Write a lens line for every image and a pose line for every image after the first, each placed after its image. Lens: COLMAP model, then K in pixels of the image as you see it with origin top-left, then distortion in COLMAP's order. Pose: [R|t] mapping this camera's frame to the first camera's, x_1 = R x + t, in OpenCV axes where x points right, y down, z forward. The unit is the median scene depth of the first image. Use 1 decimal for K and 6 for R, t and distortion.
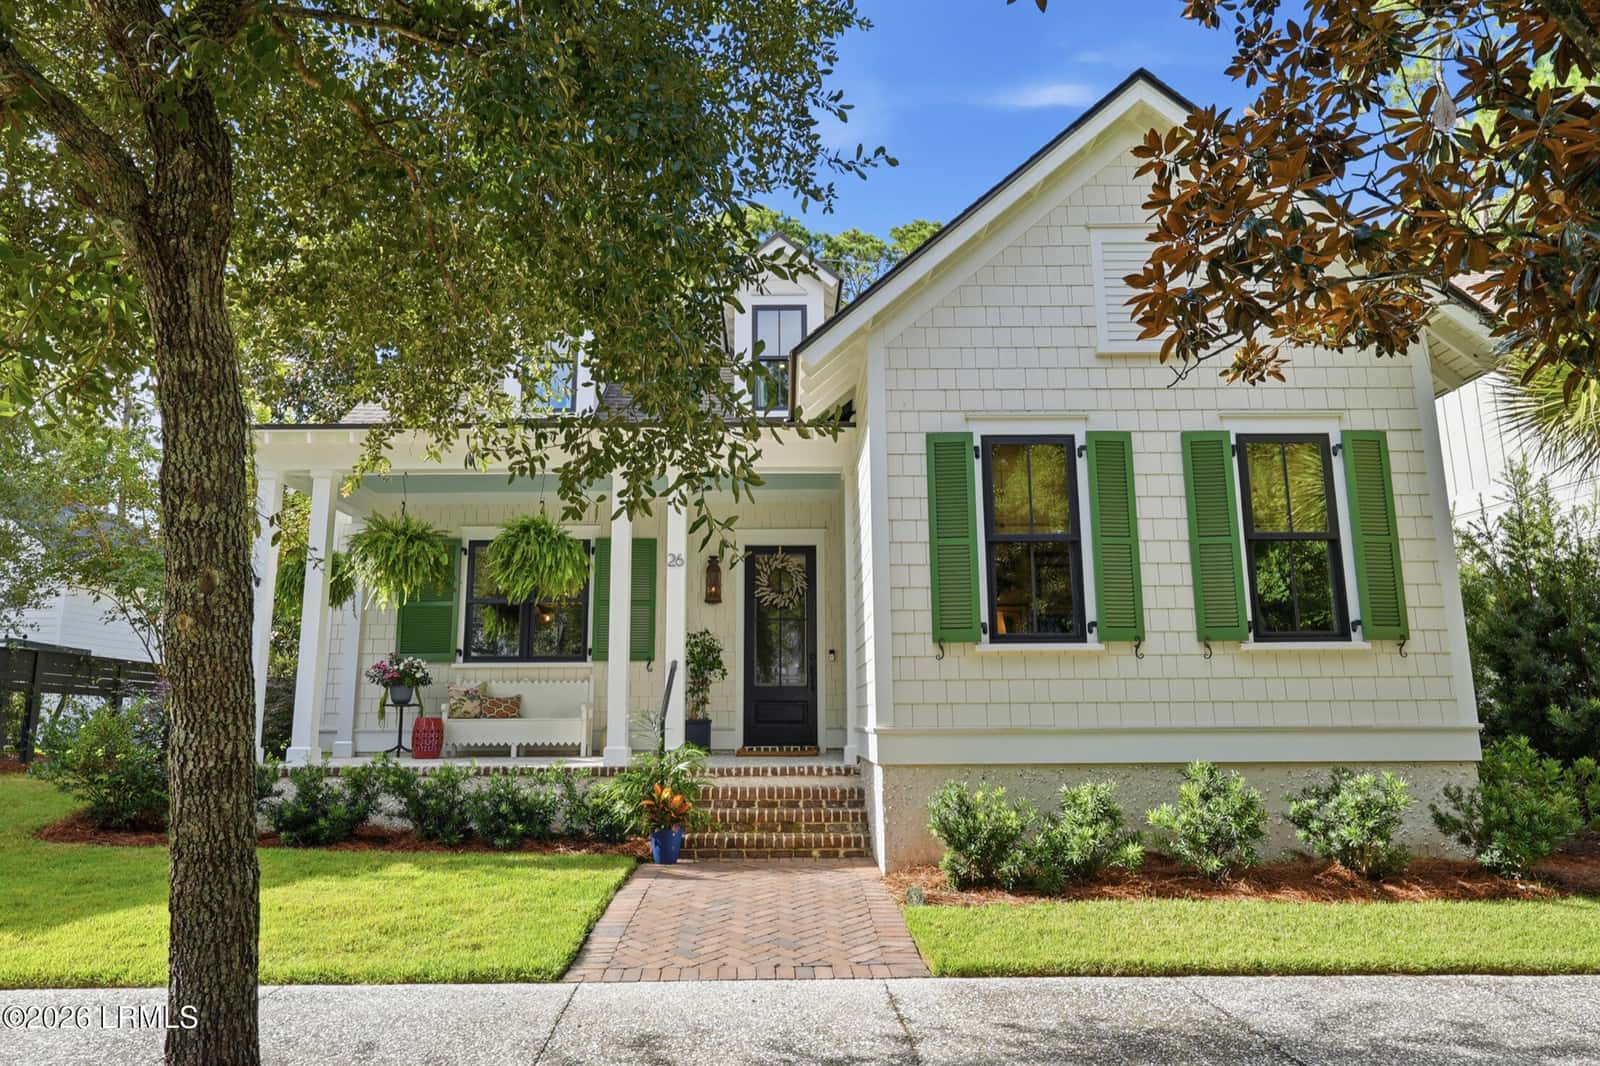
lens RADIAL K [[929.6, 0, 771.8], [0, 929.6, 545.5], [0, 0, 1]] dist [-0.003428, -0.000262]
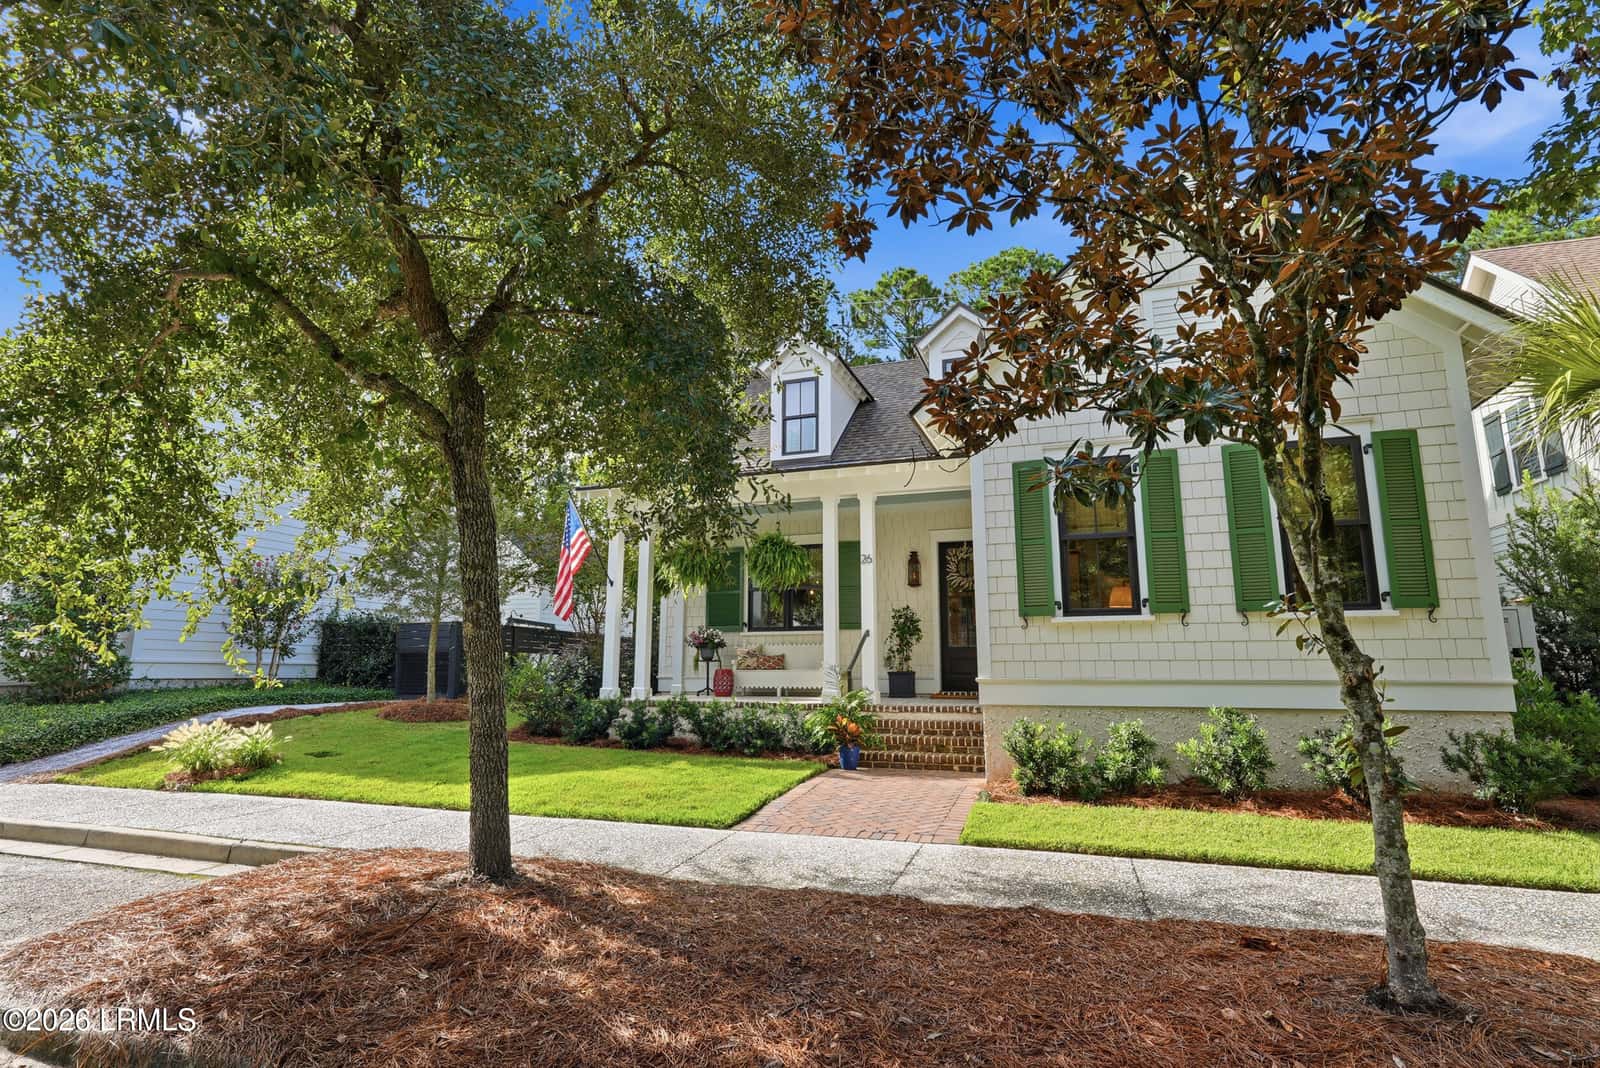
lens RADIAL K [[737.6, 0, 805.4], [0, 737.6, 539.1], [0, 0, 1]] dist [-0.003228, 0.000019]
pose [[0.948166, -0.050084, -0.313804, 0.195267], [0.052585, 0.998616, -0.000494, -0.022505], [0.313395, -0.016033, 0.949488, -0.113467]]
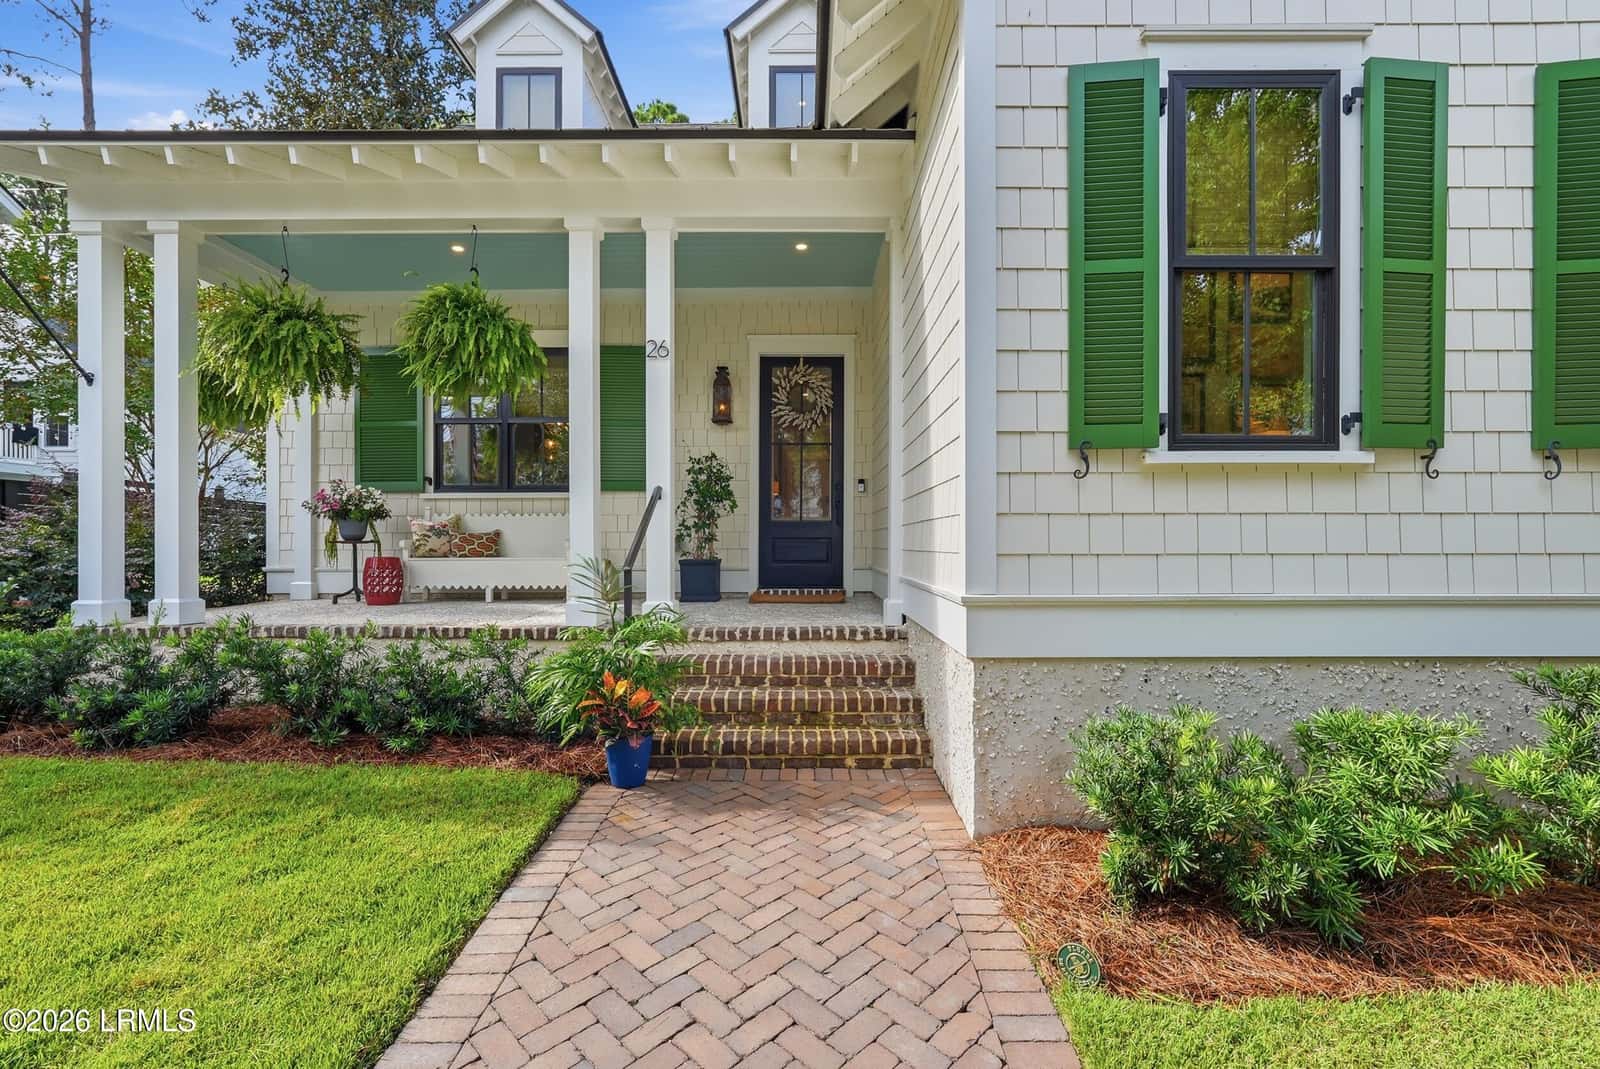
lens RADIAL K [[737.6, 0, 805.4], [0, 737.6, 539.6], [0, 0, 1]] dist [-0.003228, 0.000019]
pose [[0.999894, 0.002780, 0.014270, 0.005295], [-0.005275, 0.984030, 0.177927, 0.070074], [-0.013548, -0.177983, 0.983940, 0.484801]]
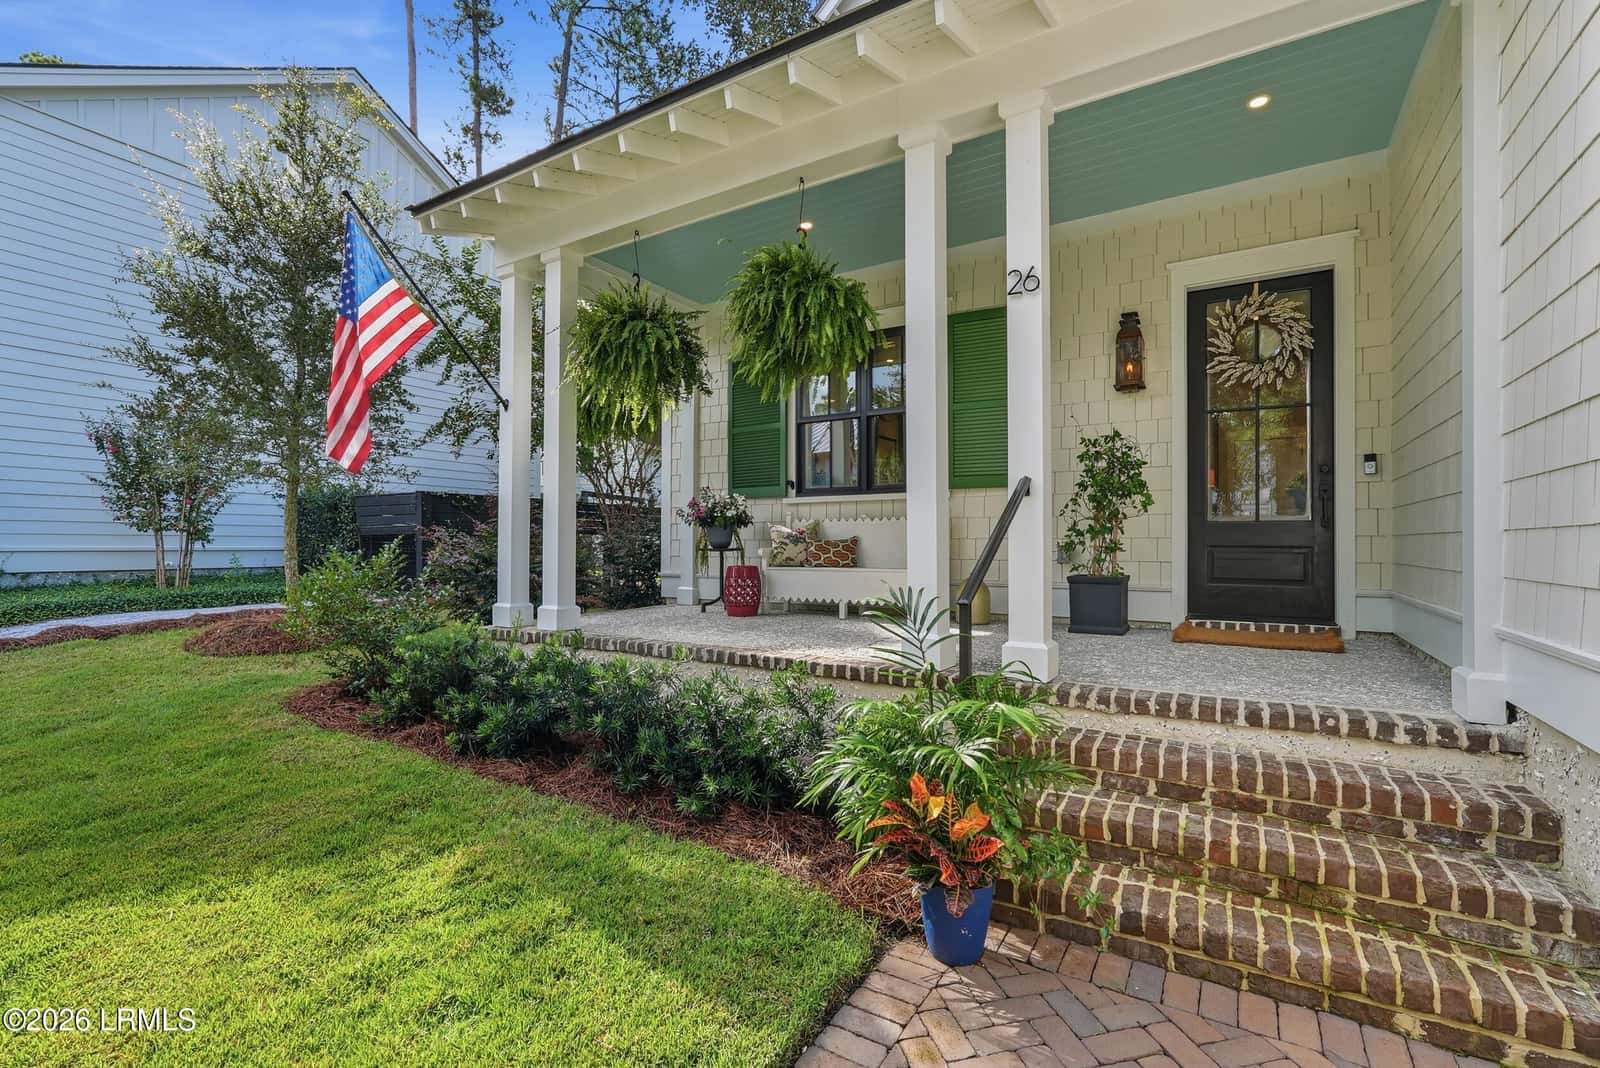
lens RADIAL K [[741.1, 0, 781.7], [0, 741.1, 534.8], [0, 0, 1]] dist [-0.014736, 0.007706]
pose [[0.853315, -0.002281, -0.521391, -0.006876], [0.091602, 0.985093, 0.145607, 0.097369], [0.513286, -0.172009, 0.840803, 0.683876]]
